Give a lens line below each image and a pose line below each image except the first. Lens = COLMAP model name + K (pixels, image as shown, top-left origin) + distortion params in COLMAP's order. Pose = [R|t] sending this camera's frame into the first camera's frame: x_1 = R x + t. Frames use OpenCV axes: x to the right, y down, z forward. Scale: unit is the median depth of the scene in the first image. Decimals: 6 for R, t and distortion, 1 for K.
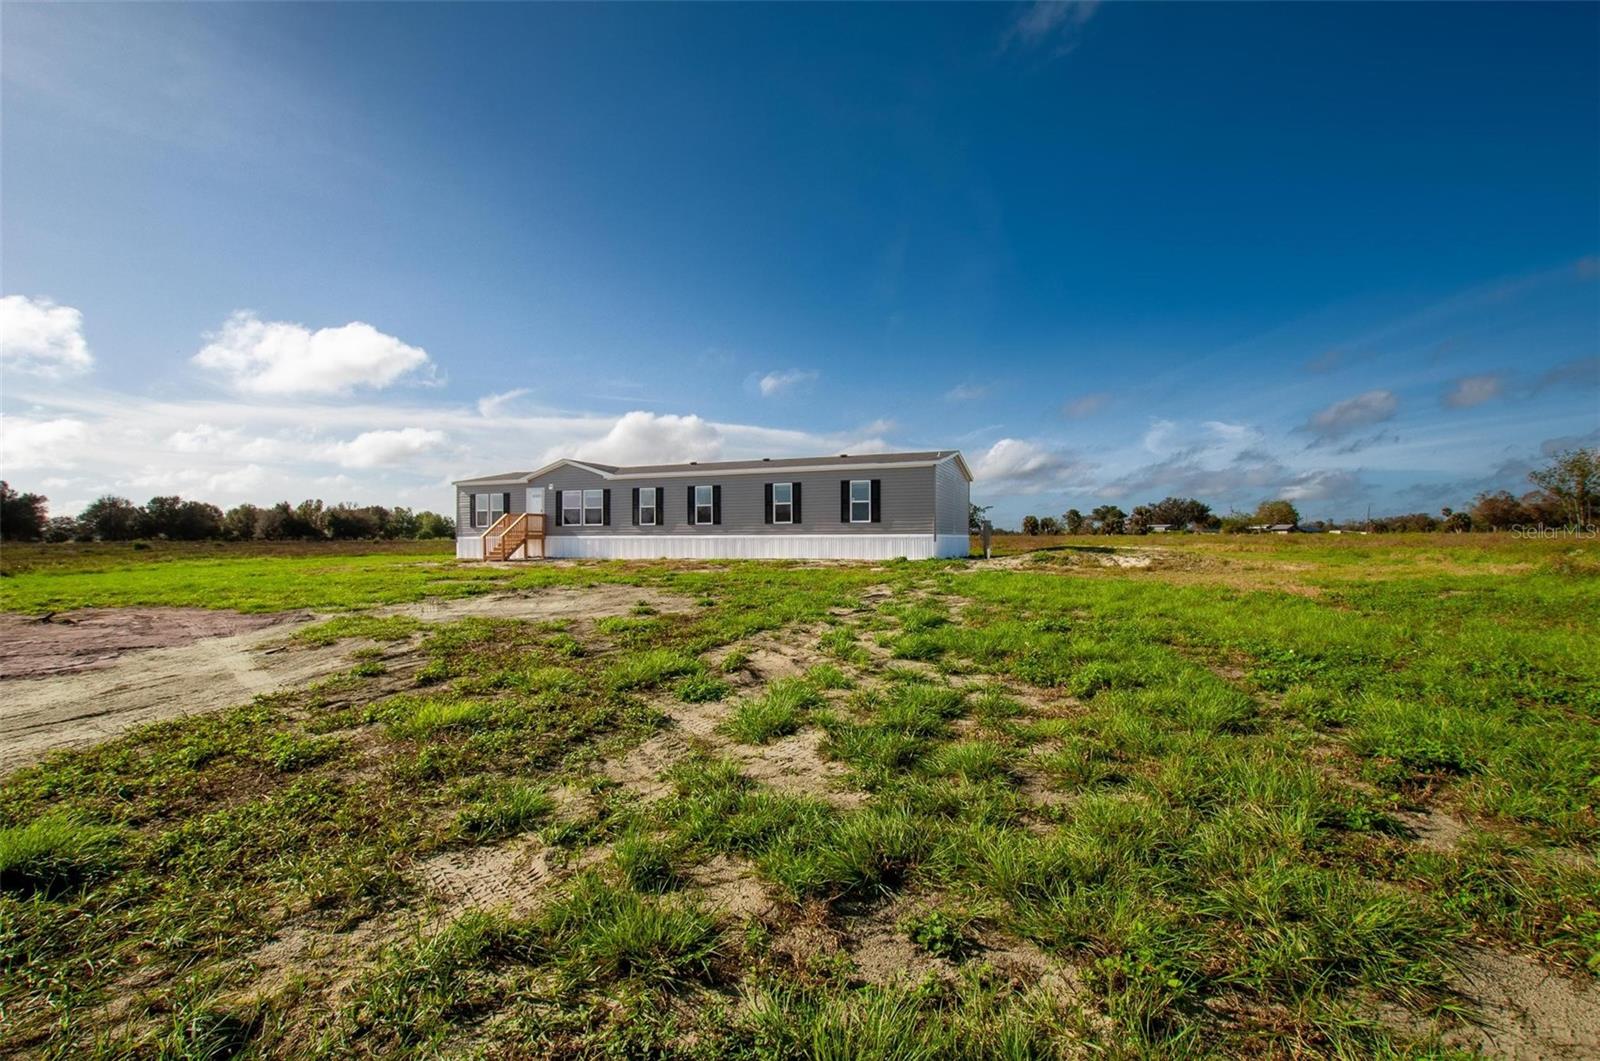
lens RADIAL K [[710.6, 0, 800.9], [0, 710.6, 535.1], [0, 0, 1]] dist [-0.036250, 0.008207]
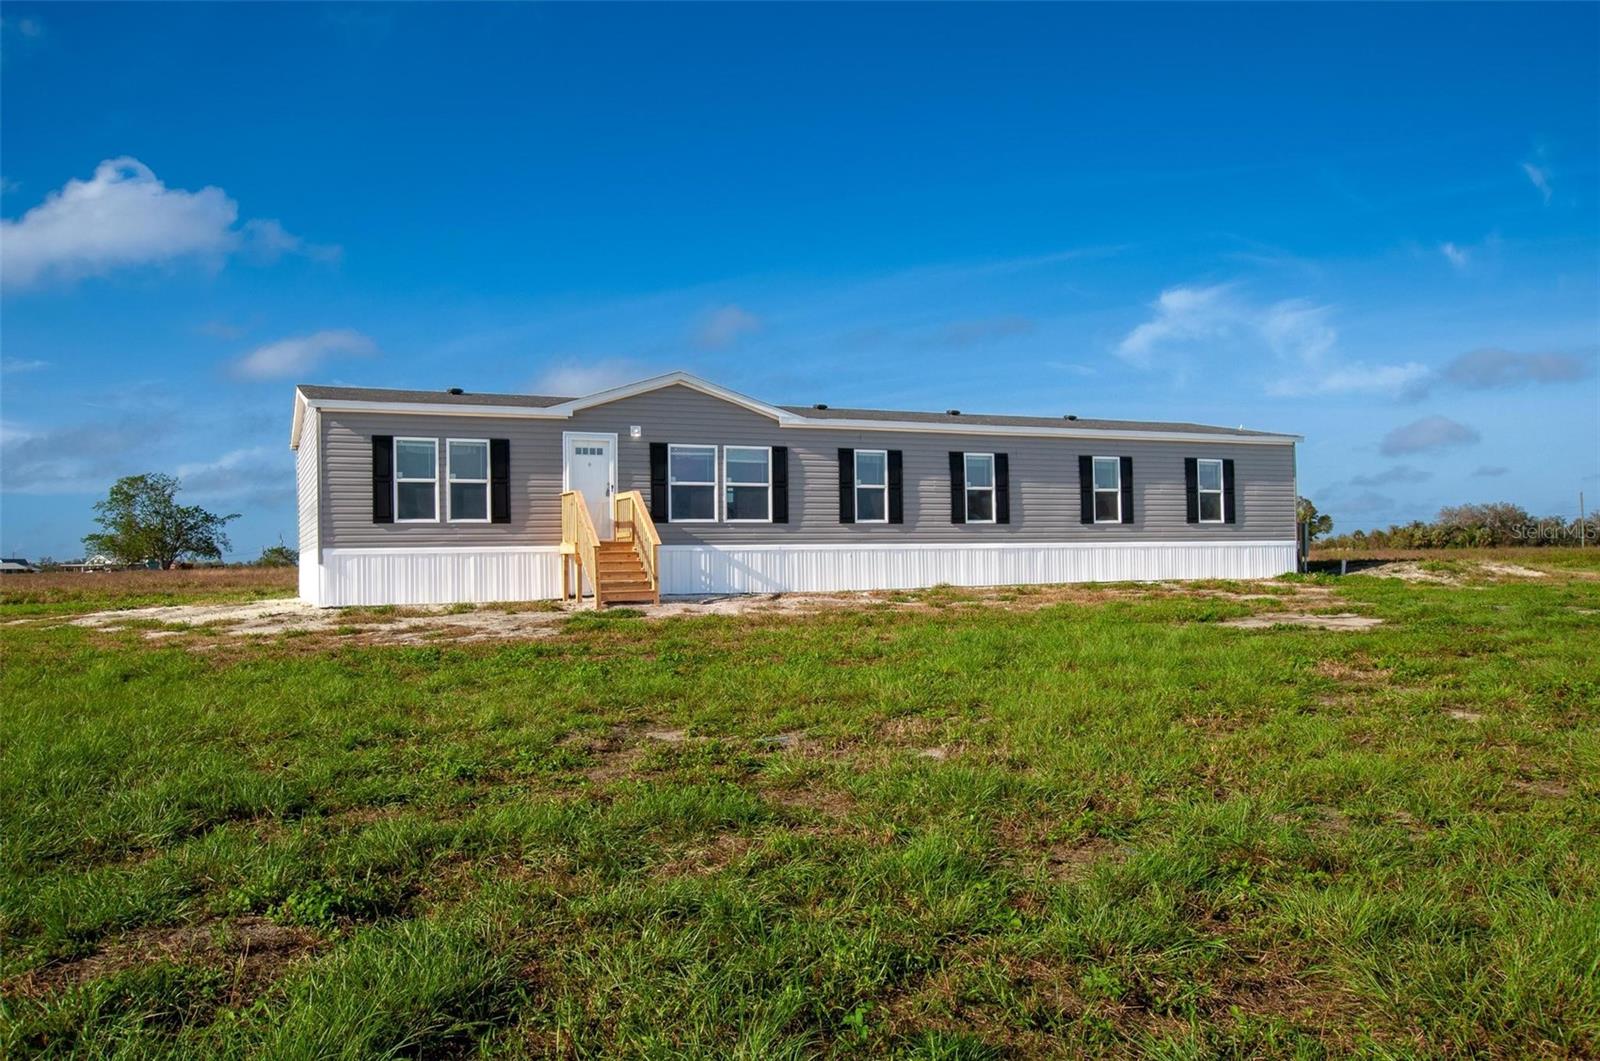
lens RADIAL K [[1352.9, 0, 799.9], [0, 1352.9, 532.1], [0, 0, 1]] dist [-0.001557, -0.000698]
pose [[0.682328, 0.007586, 0.731007, -0.902297], [0.004349, 0.999886, -0.014435, 0.005872], [-0.731033, 0.013028, 0.682217, 0.361315]]
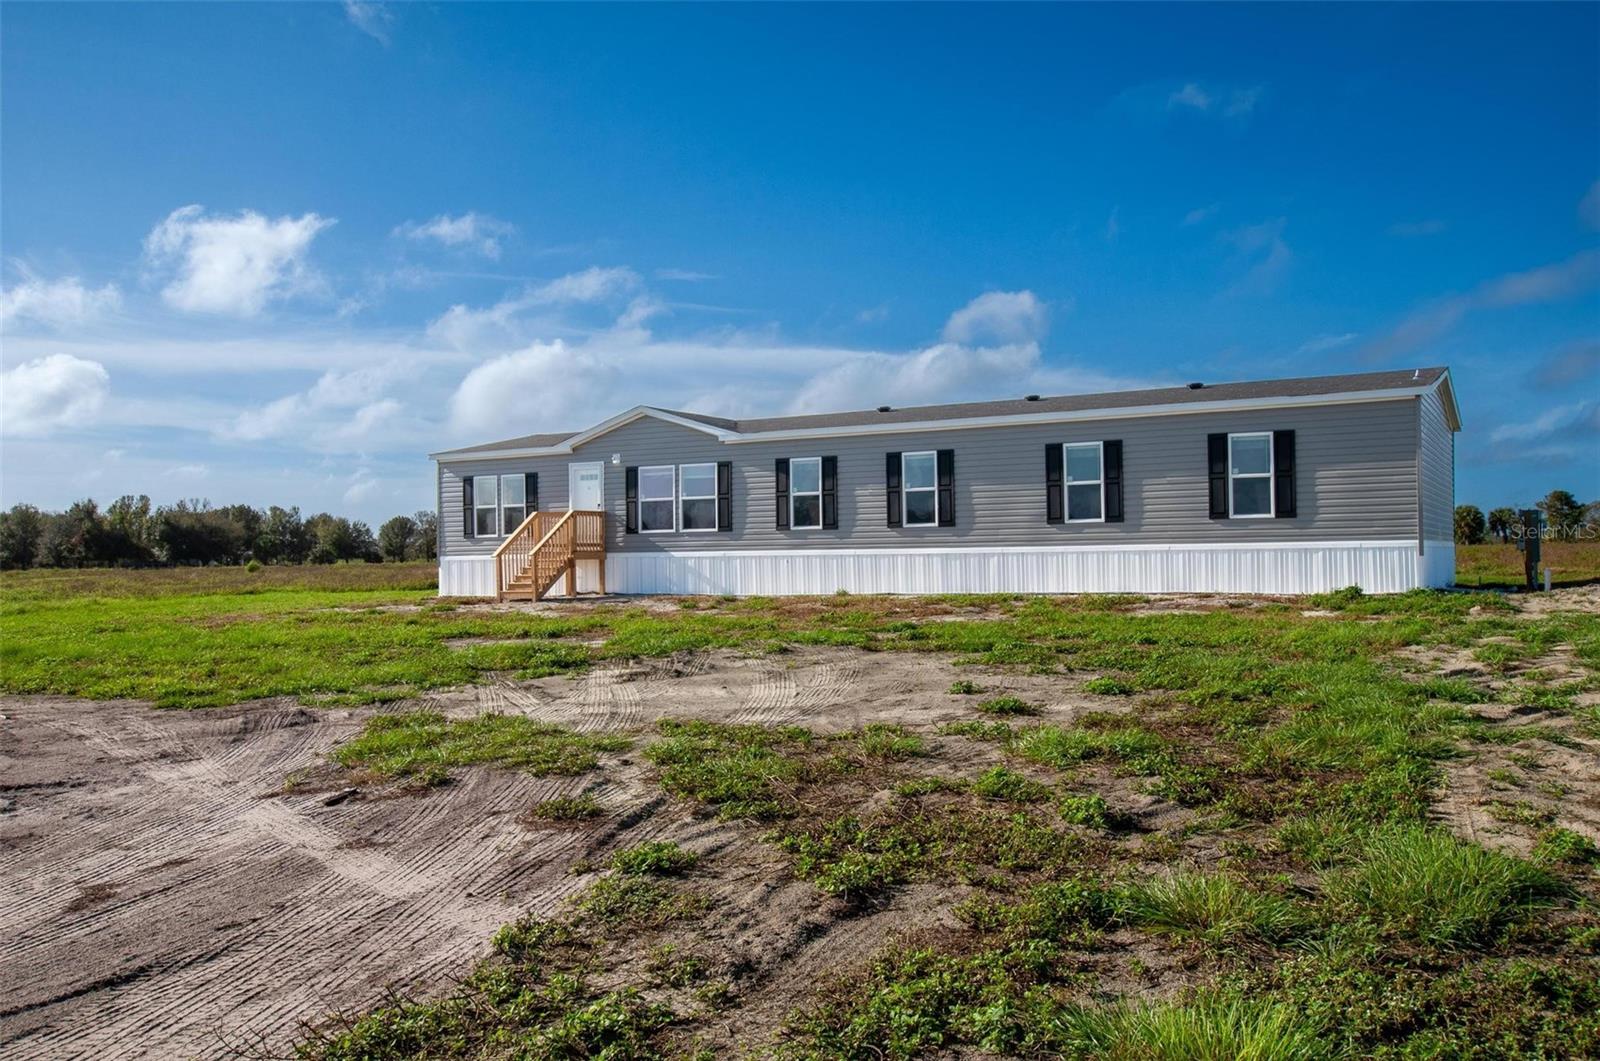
lens RADIAL K [[1322.4, 0, 800.1], [0, 1322.4, 531.2], [0, 0, 1]] dist [0.001033, 0.001004]
pose [[0.990677, -0.012803, -0.135632, -0.085542], [0.010892, 0.999831, -0.014821, 0.001300], [0.135799, 0.013206, 0.990648, 0.043937]]
